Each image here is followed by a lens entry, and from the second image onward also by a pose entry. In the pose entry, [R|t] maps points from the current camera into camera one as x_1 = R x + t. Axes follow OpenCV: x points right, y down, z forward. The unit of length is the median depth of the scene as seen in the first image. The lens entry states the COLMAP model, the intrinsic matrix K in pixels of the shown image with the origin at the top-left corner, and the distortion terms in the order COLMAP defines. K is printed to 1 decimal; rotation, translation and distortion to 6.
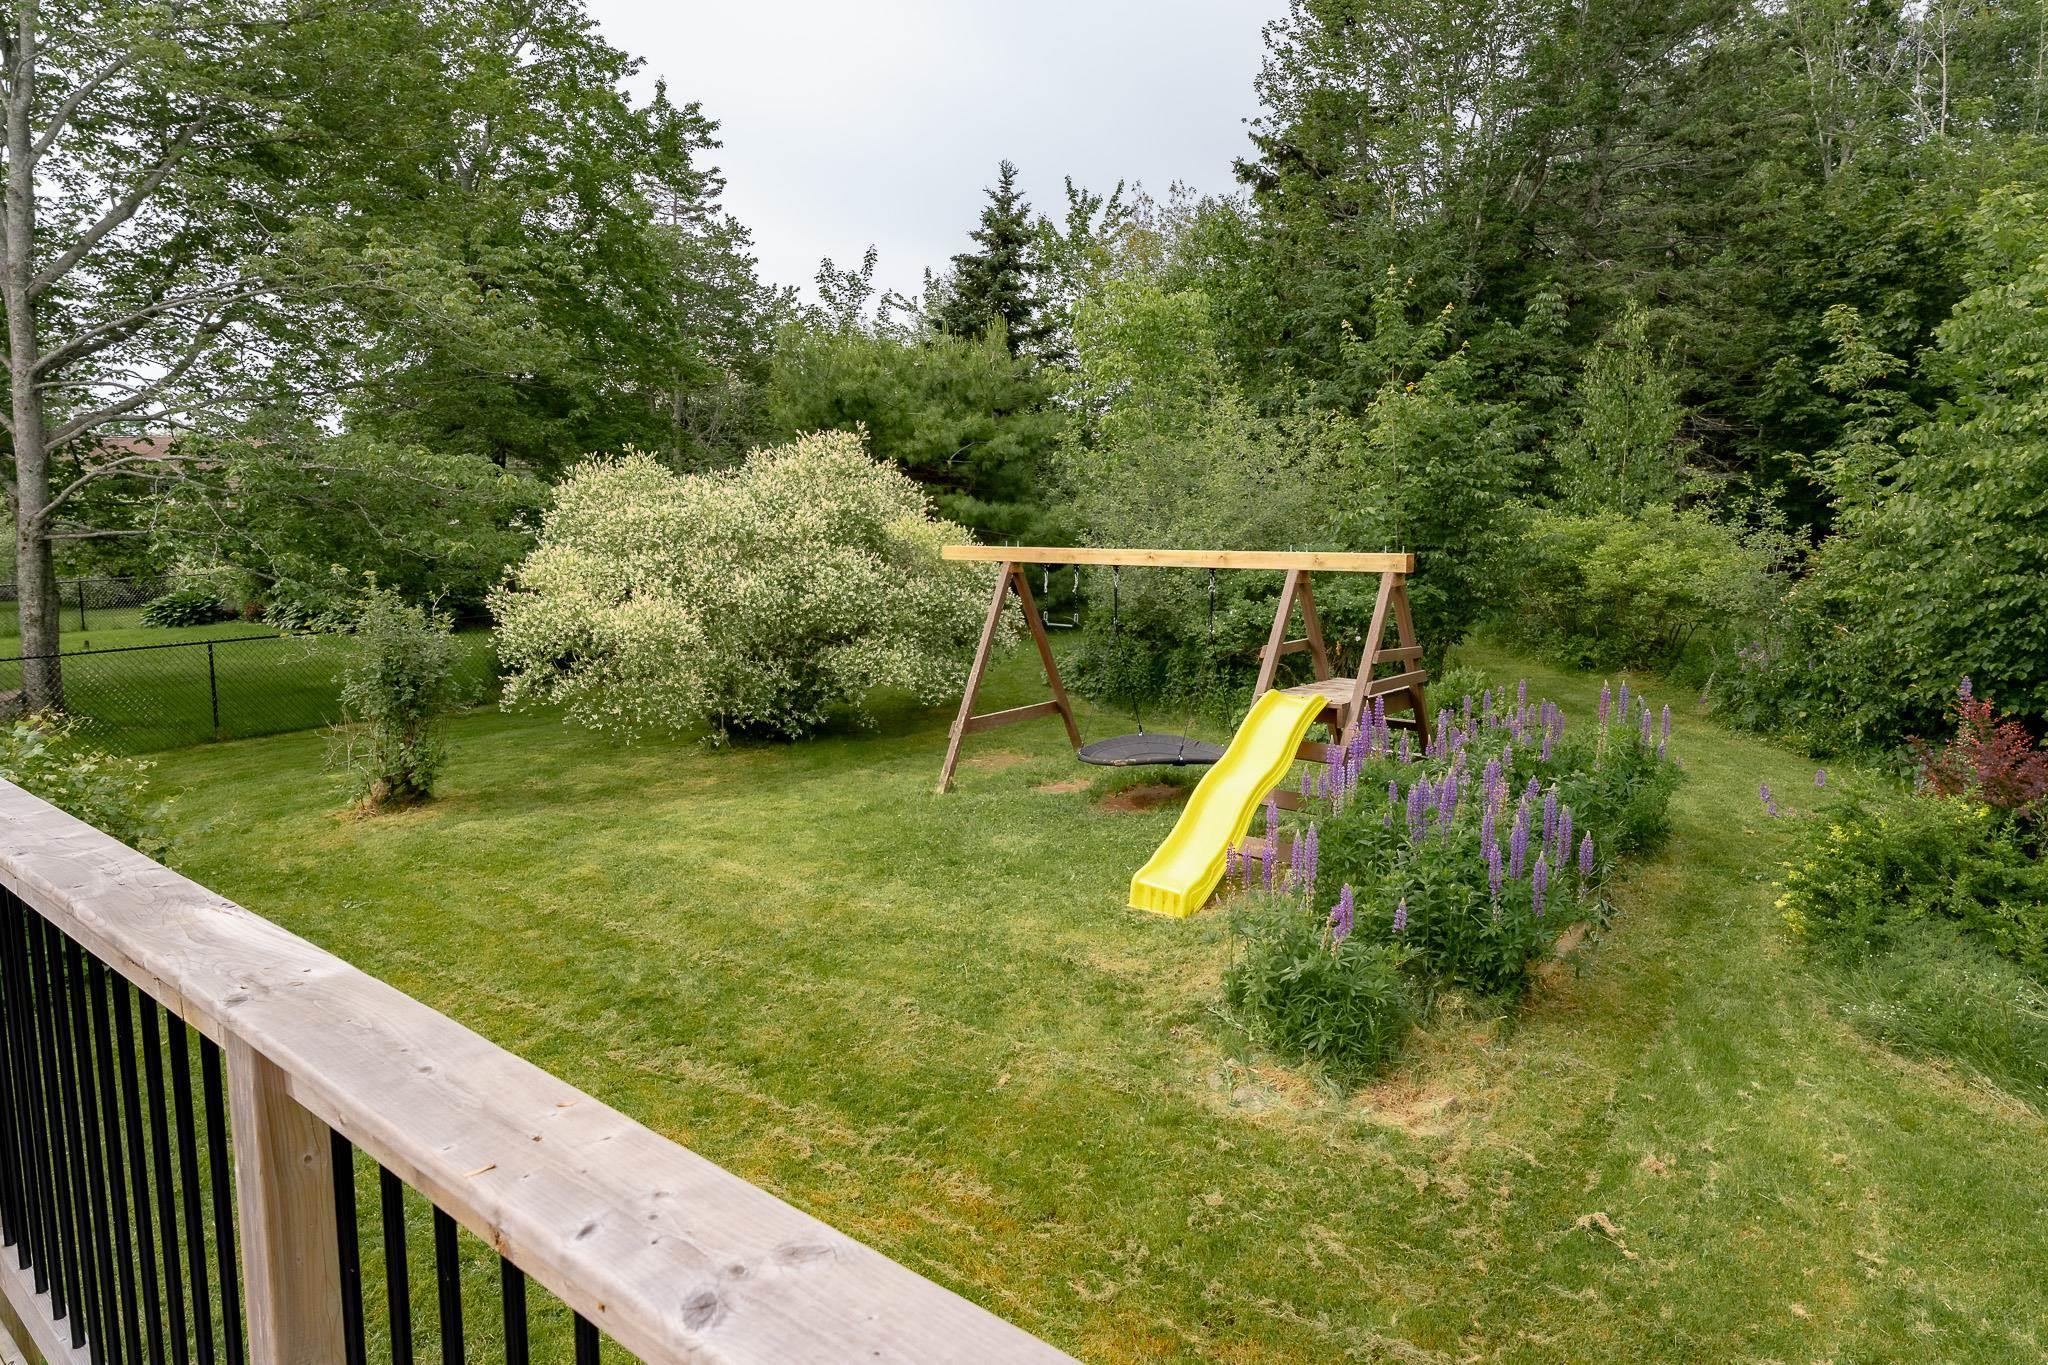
lens RADIAL K [[1197.8, 0, 1024.0], [0, 1197.8, 682.5], [0, 0, 1]] dist [-0.000989, 0.000338]
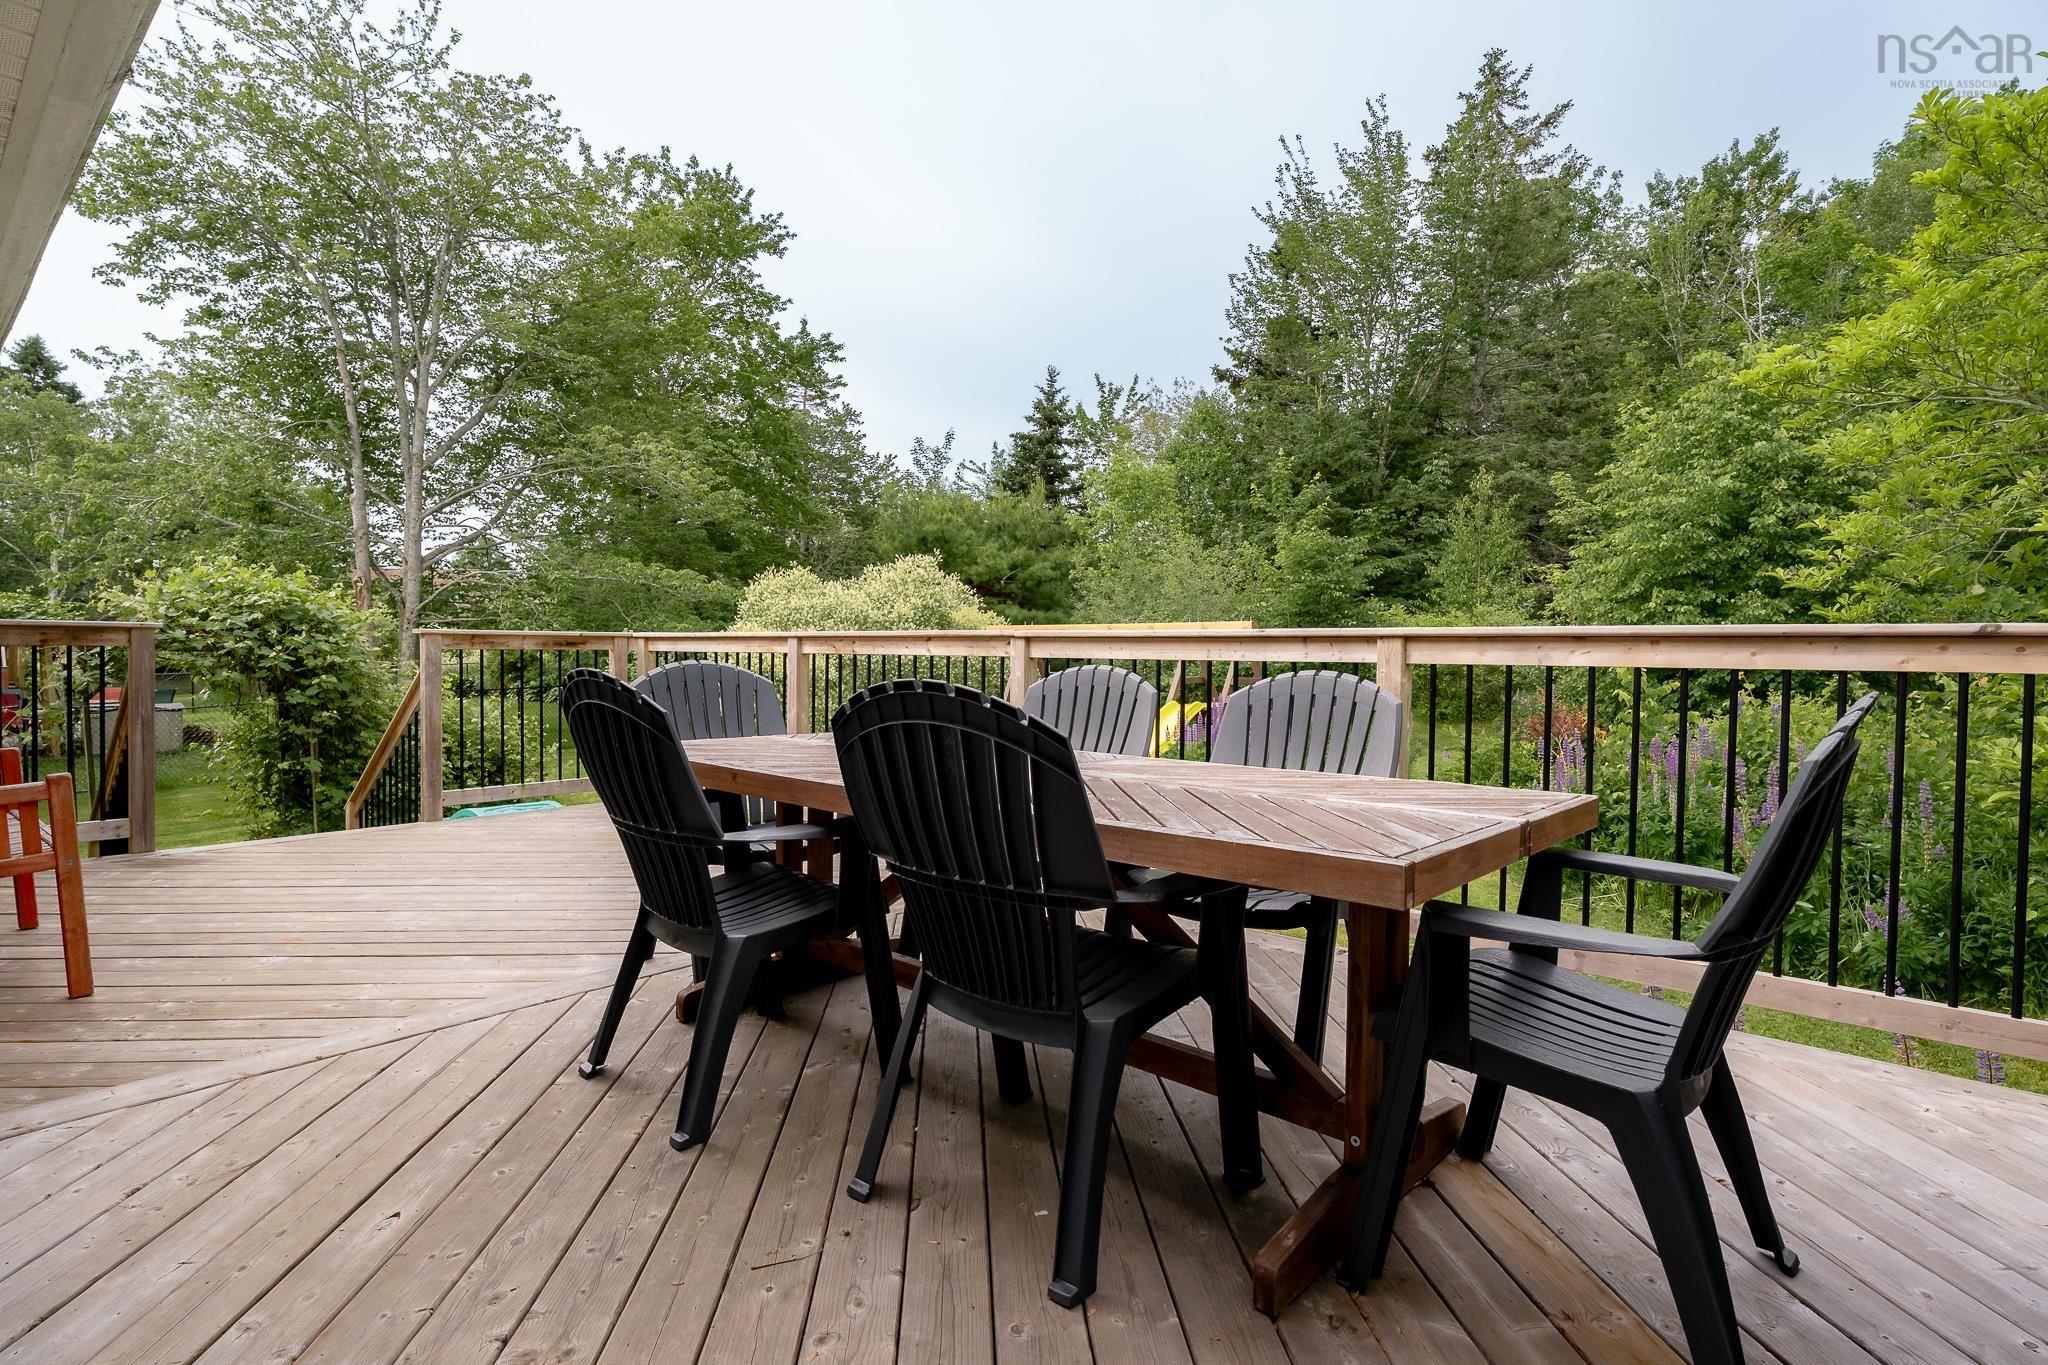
lens RADIAL K [[1037.1, 0, 1024.0], [0, 1037.1, 682.5], [0, 0, 1]] dist [0.001180, 0.000179]
pose [[0.998366, 0.004445, -0.056969, 0.025482], [-0.009959, 0.995246, -0.096882, 0.039312], [0.056267, 0.097291, 0.993664, -0.147471]]
